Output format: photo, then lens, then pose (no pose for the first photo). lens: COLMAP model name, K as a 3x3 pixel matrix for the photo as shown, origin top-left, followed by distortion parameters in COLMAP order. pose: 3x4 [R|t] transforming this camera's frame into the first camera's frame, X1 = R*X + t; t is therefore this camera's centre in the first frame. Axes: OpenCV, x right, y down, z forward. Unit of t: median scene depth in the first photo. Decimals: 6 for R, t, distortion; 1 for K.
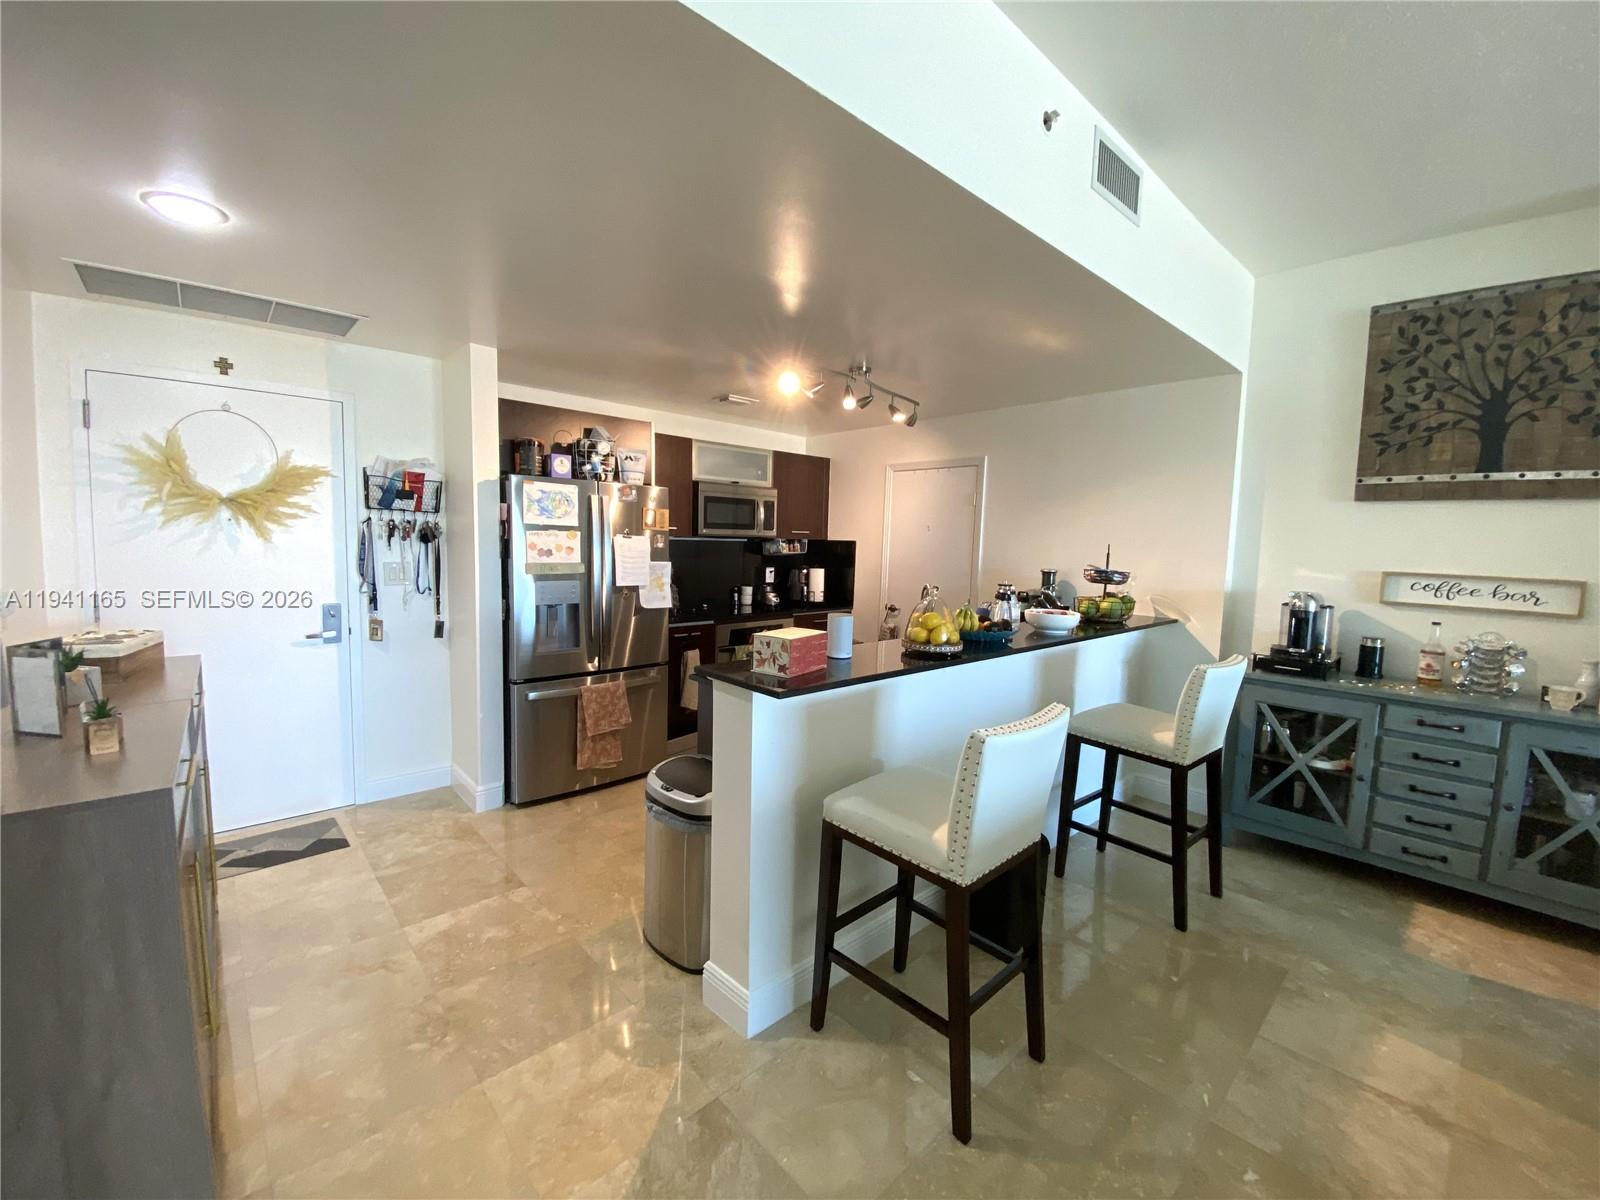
lens RADIAL K [[644.1, 0, 812.1], [0, 644.1, 596.8], [0, 0, 1]] dist [0.004574, -0.011889]
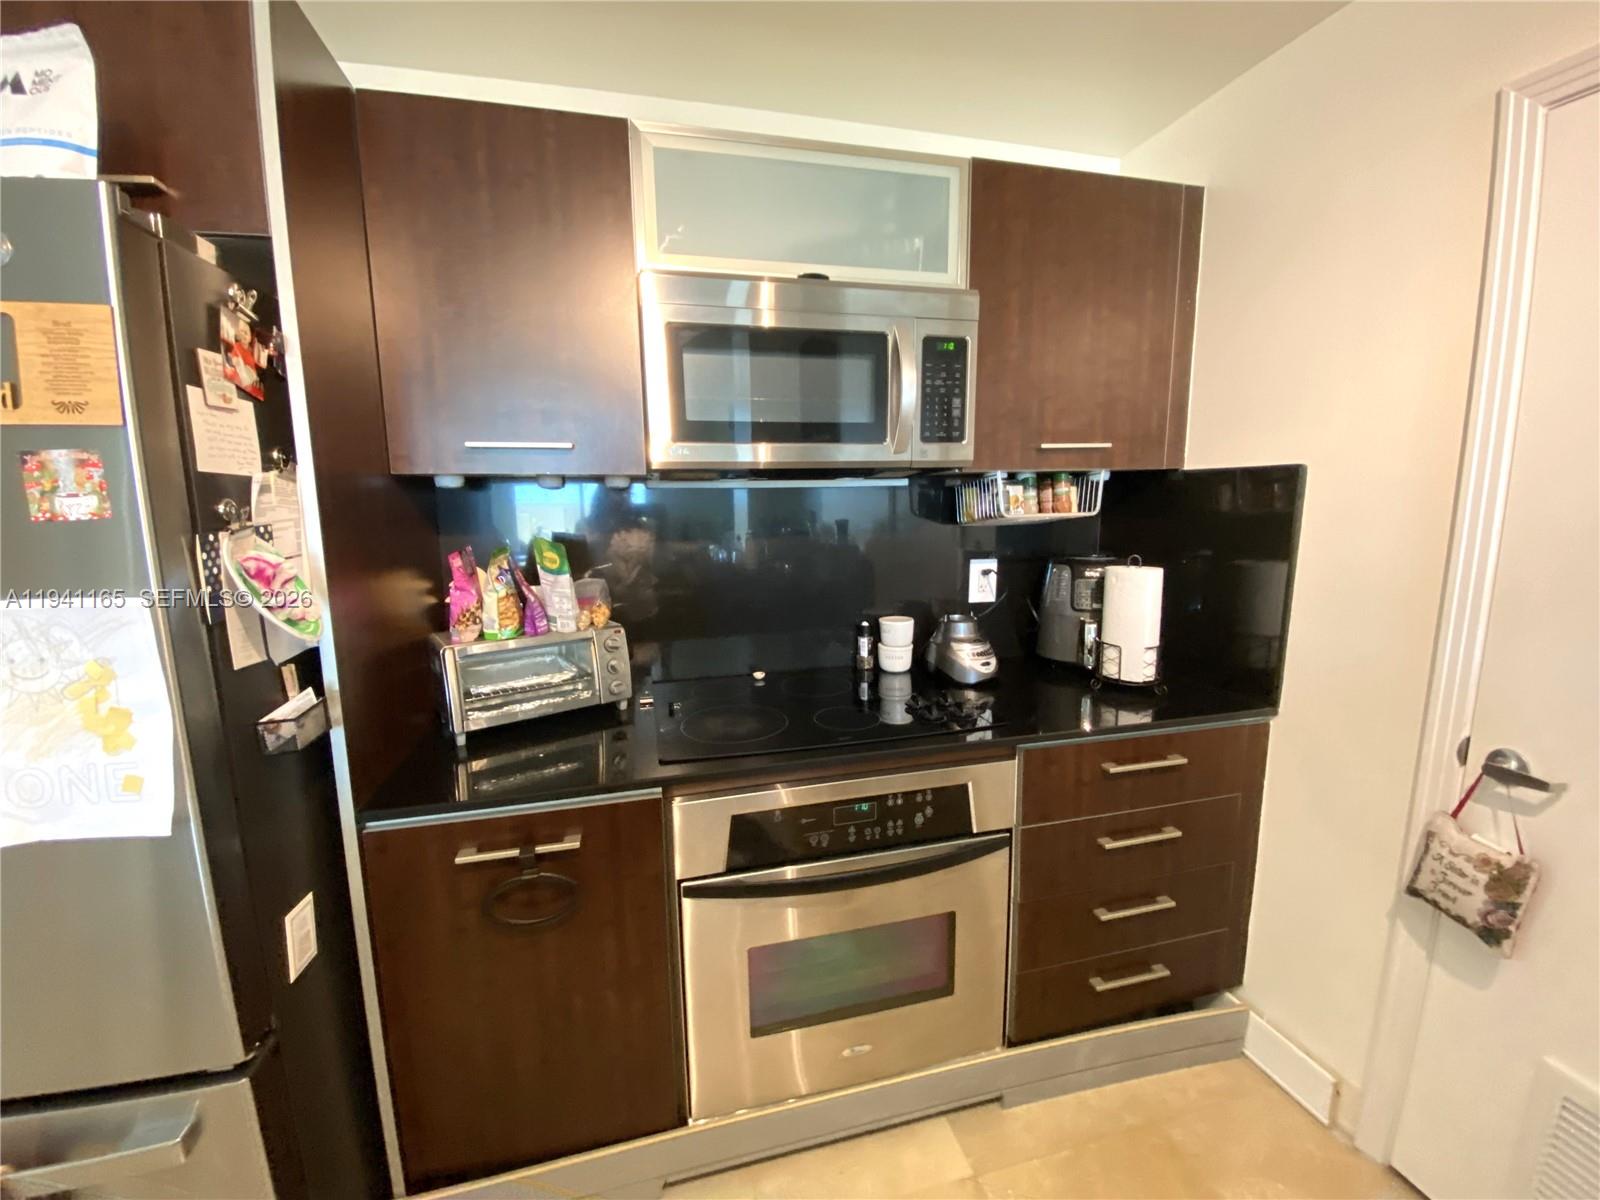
lens RADIAL K [[644.1, 0, 790.3], [0, 644.1, 599.2], [0, 0, 1]] dist [0.004574, -0.011889]
pose [[0.864596, 0.044840, -0.500463, 0.032221], [-0.010525, 0.997408, 0.071183, -0.078466], [0.502357, -0.056277, 0.862827, 1.064942]]
